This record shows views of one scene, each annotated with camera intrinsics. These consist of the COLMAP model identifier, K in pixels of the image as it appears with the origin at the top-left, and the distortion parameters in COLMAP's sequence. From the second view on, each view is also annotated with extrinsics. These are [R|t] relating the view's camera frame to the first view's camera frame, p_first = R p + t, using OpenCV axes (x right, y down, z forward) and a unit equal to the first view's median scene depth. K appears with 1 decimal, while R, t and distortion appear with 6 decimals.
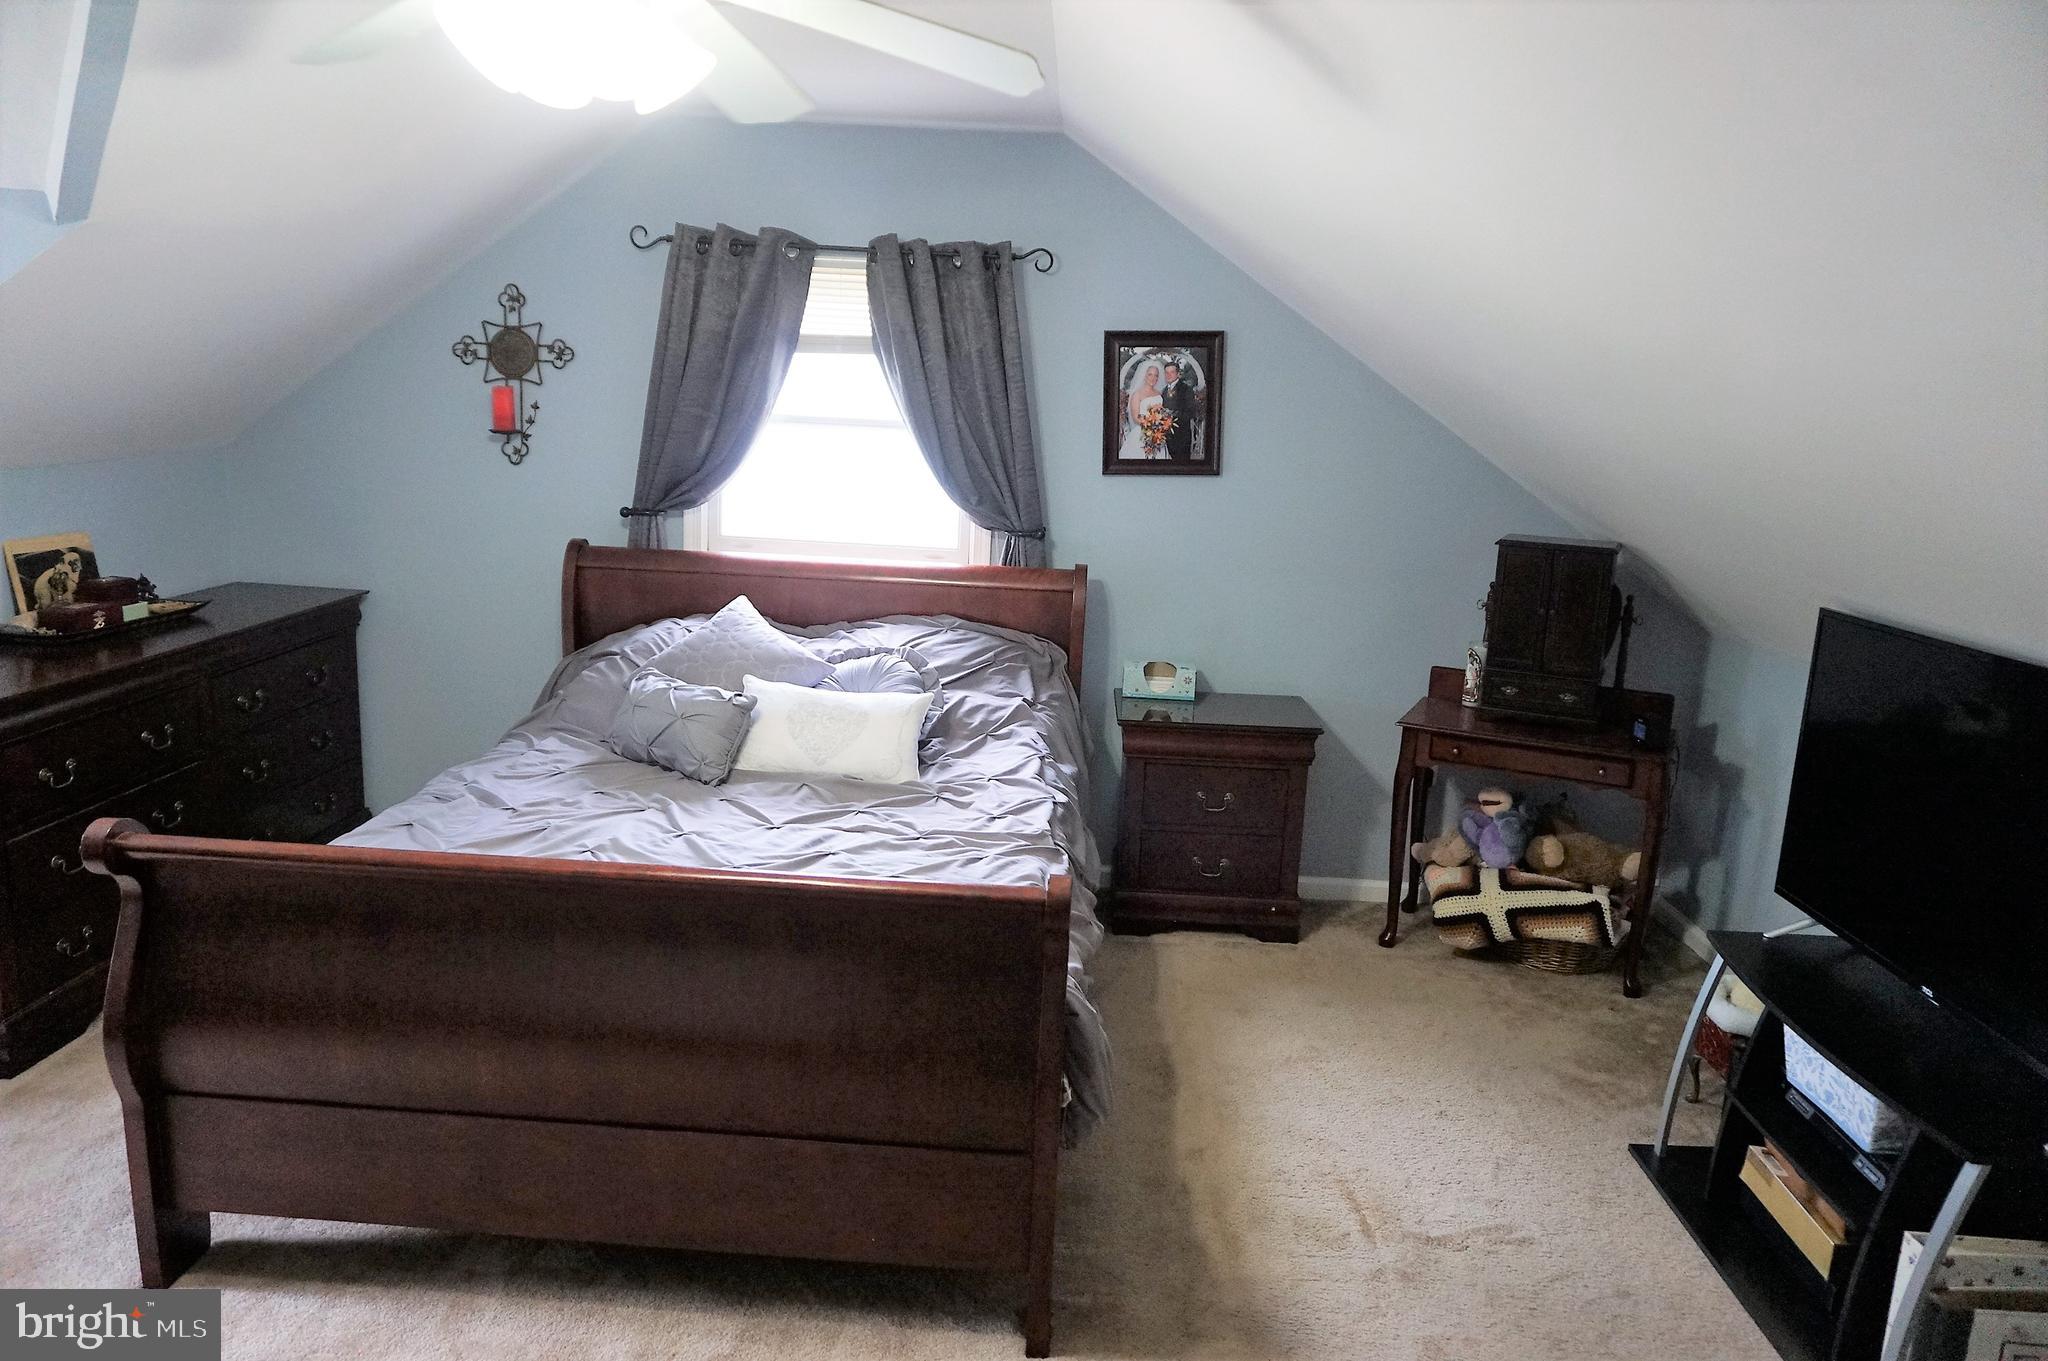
lens RADIAL K [[1359.9, 0, 1024.0], [0, 1359.9, 680.5], [0, 0, 1]] dist [-0.046498, 0.035880]
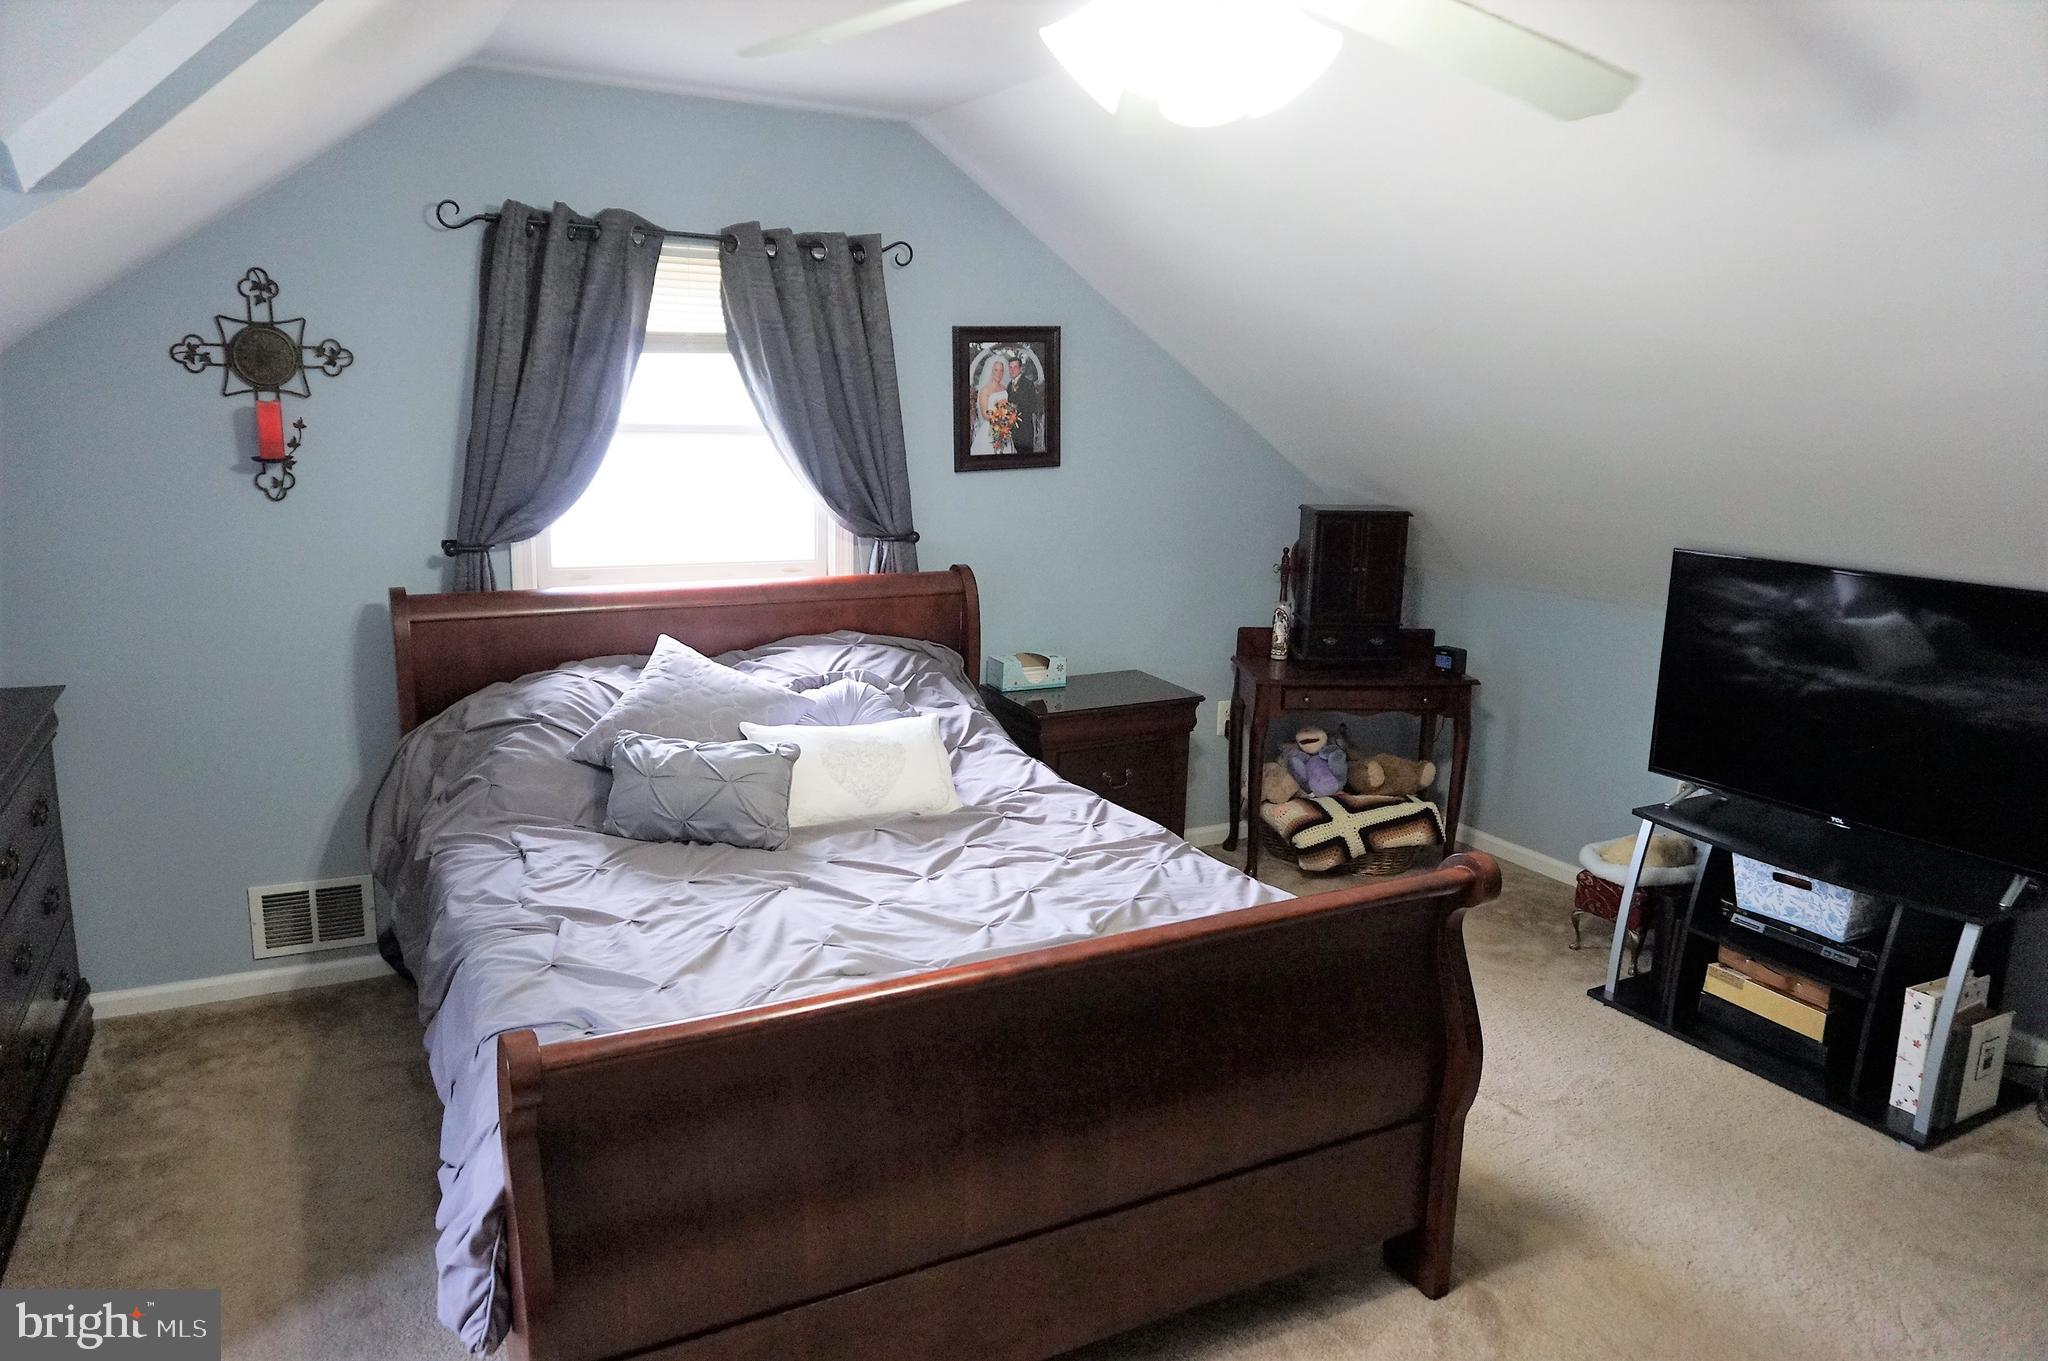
lens RADIAL K [[1359.9, 0, 1024.0], [0, 1359.9, 680.5], [0, 0, 1]] dist [-0.046498, 0.035880]
pose [[0.862483, -0.129489, 0.489240, -0.411461], [0.119014, 0.991498, 0.052614, -0.048367], [-0.491893, 0.012848, 0.870561, 0.119767]]
